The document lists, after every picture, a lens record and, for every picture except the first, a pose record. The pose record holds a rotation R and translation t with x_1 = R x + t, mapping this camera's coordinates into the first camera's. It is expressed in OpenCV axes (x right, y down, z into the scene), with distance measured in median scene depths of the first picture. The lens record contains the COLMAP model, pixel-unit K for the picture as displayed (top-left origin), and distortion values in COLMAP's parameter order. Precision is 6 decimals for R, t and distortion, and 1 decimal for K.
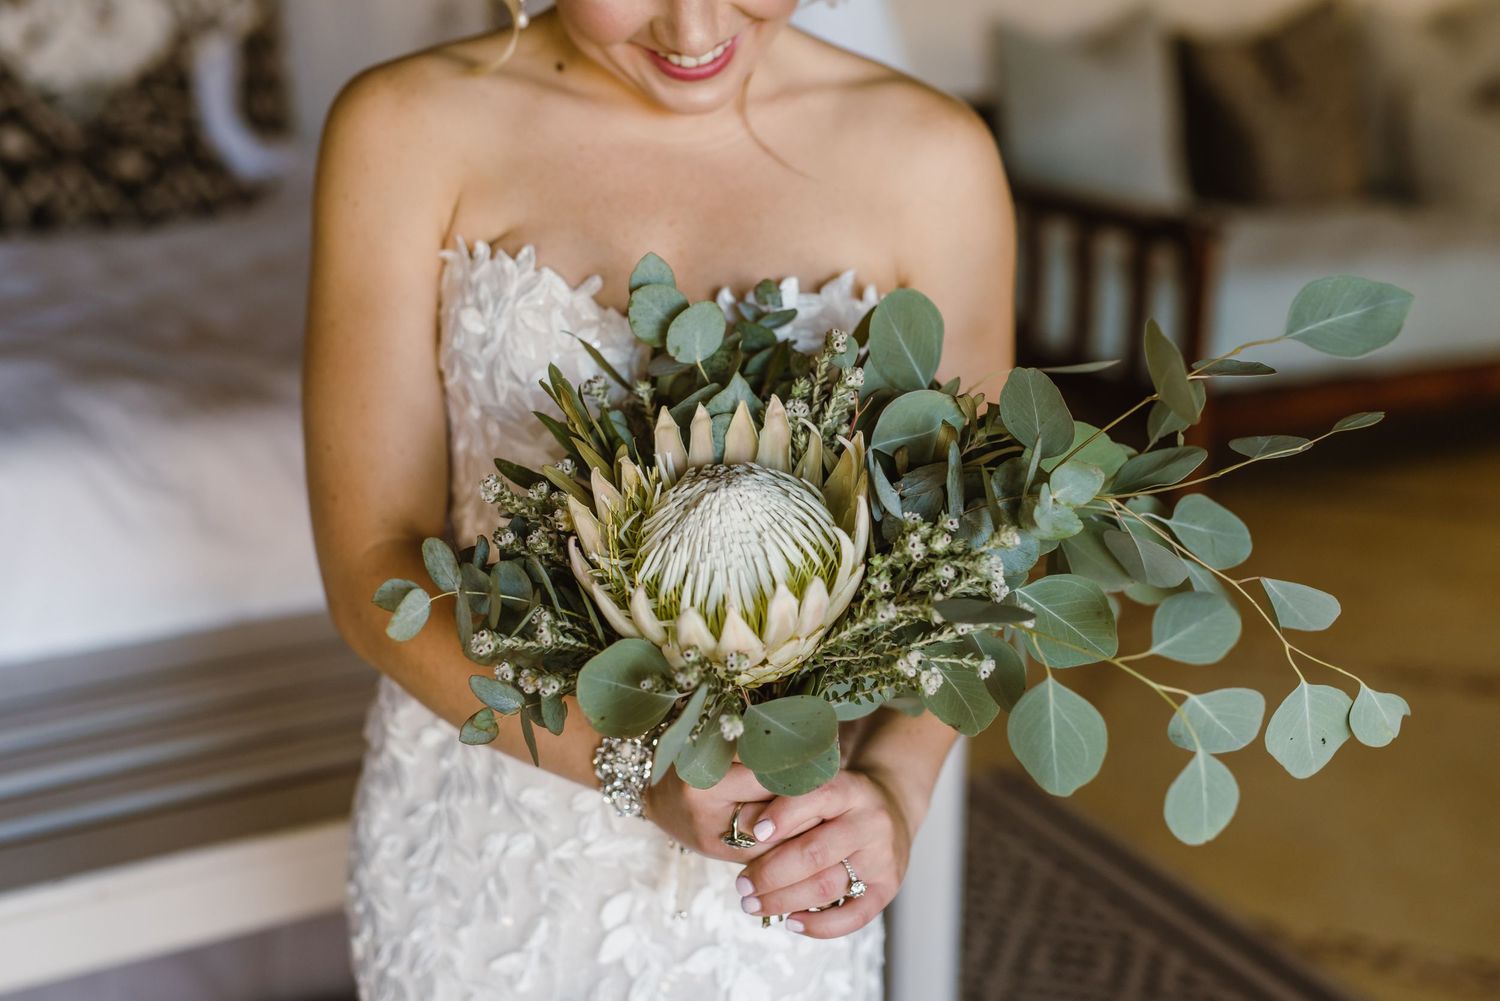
lens RADIAL K [[2121.9, 0, 750.0], [0, 2121.9, 500.5], [0, 0, 1]] dist [0.149396, -0.035880]
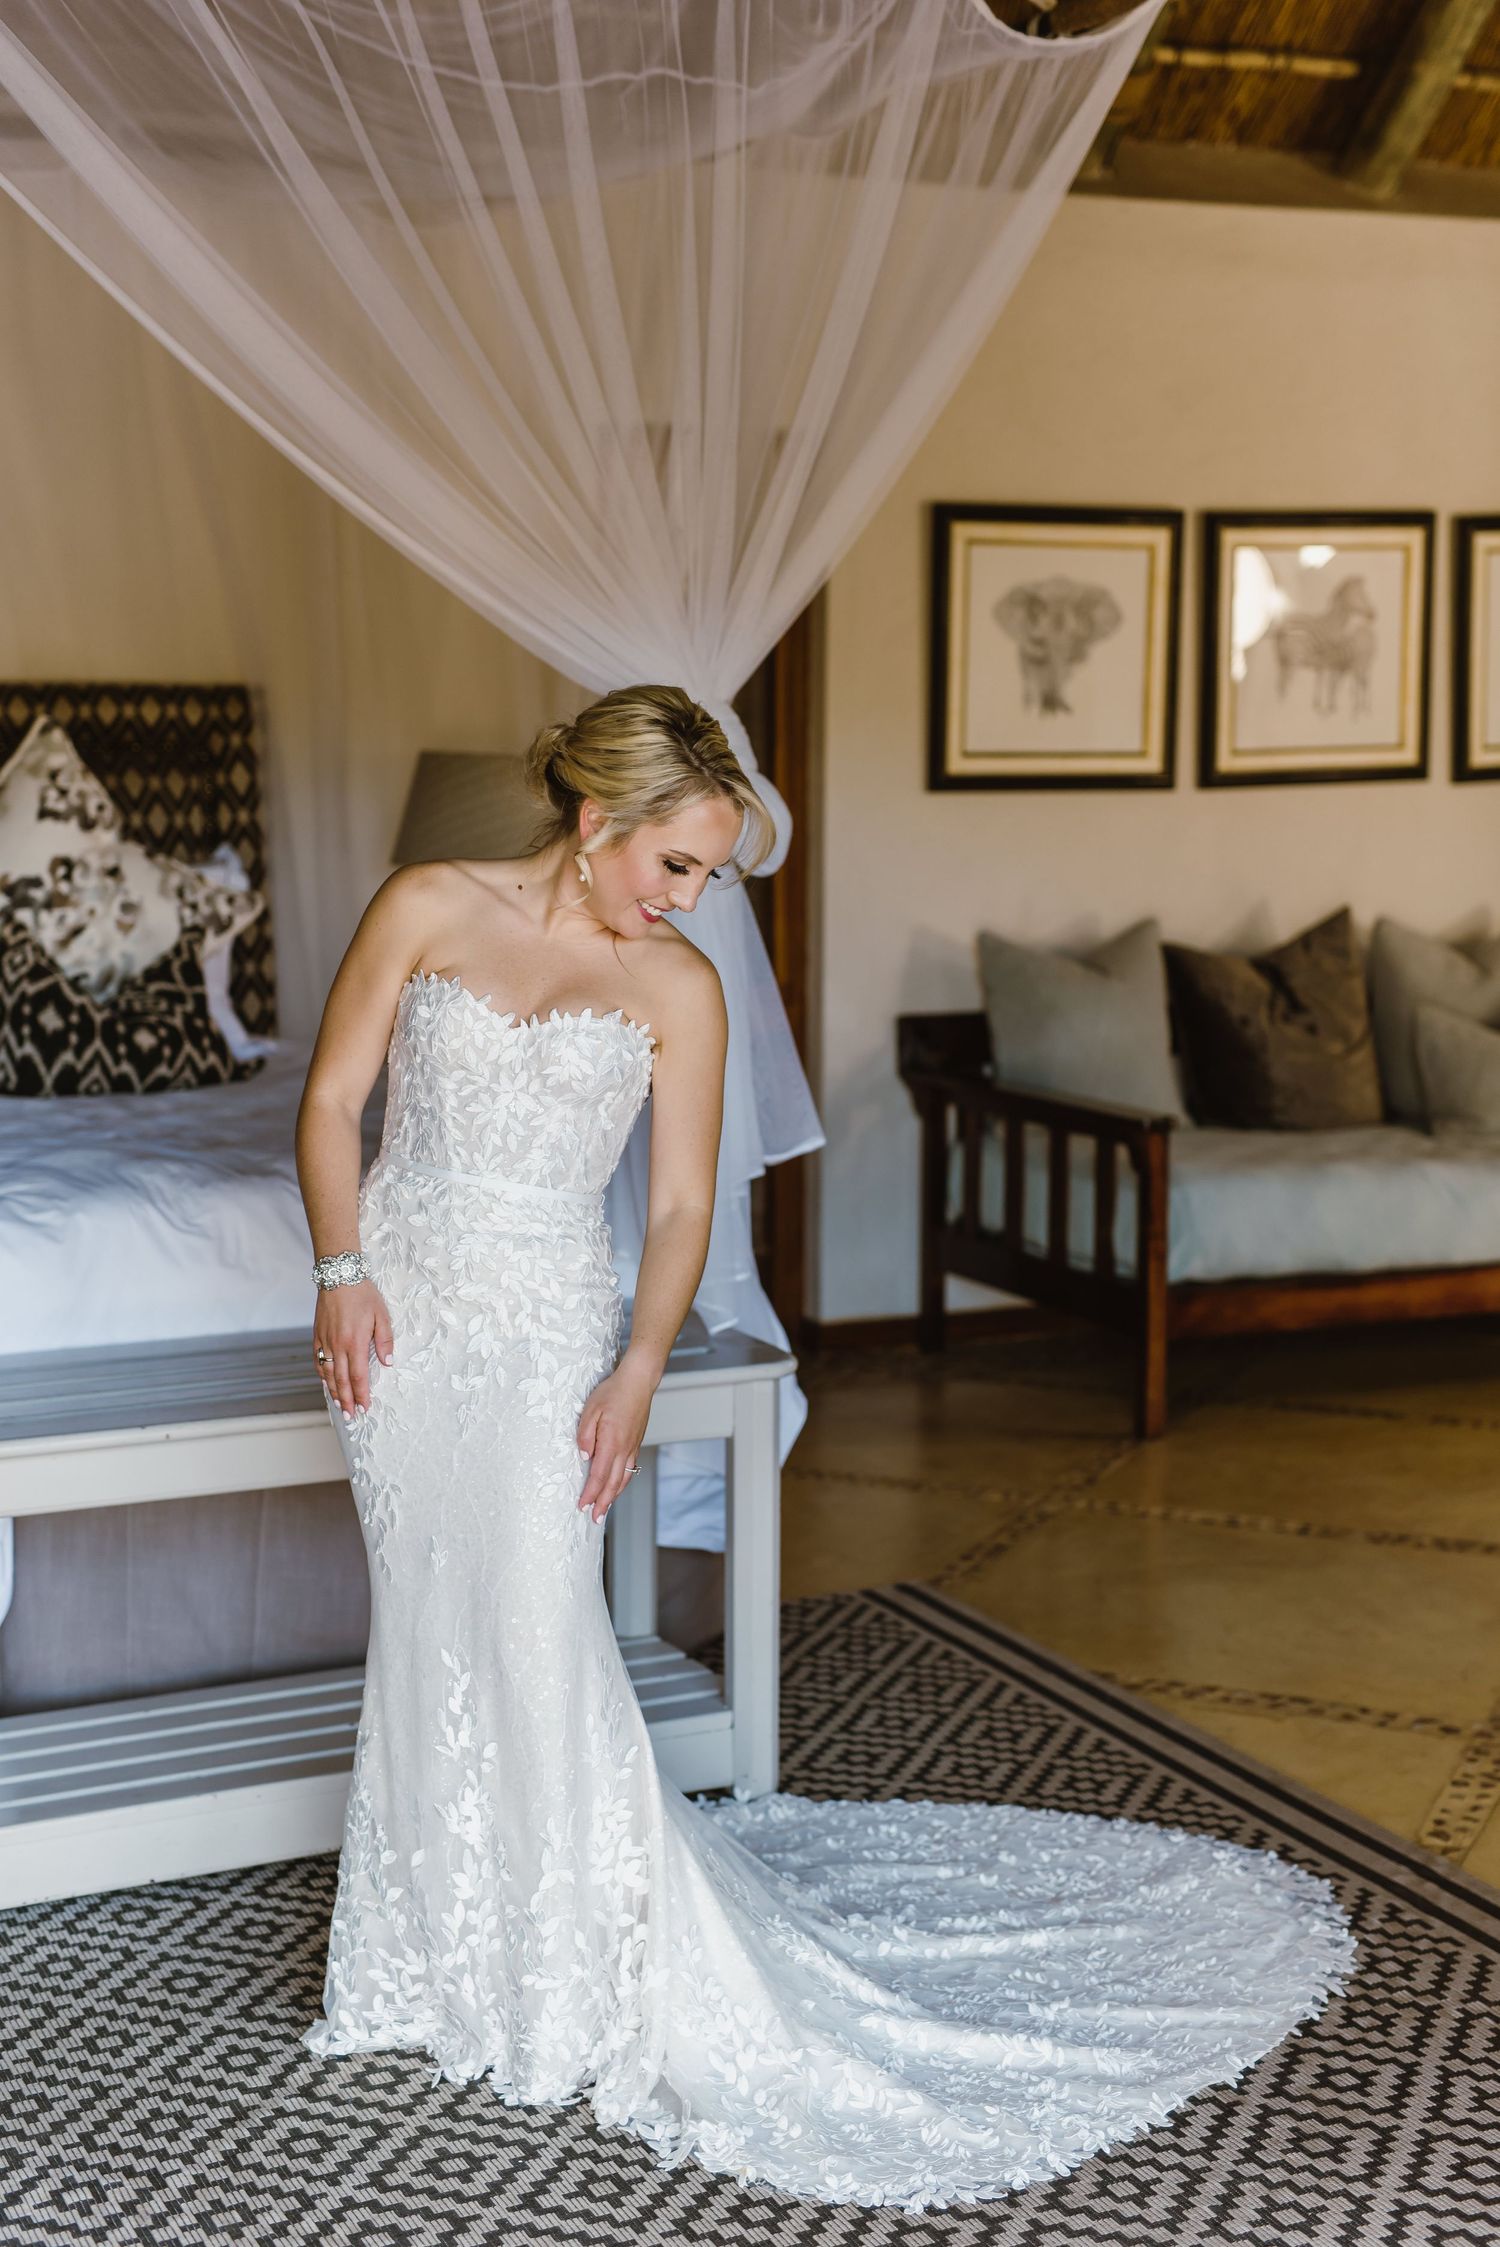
lens RADIAL K [[3262.0, 0, 776.7], [0, 3262.0, 1122.8], [0, 0, 1]] dist [0.027096, 0.571325]
pose [[0.999192, 0.001421, -0.040163, 0.116247], [-0.008681, 0.983415, -0.181160, 0.196974], [0.039239, 0.181362, 0.982633, -0.677605]]
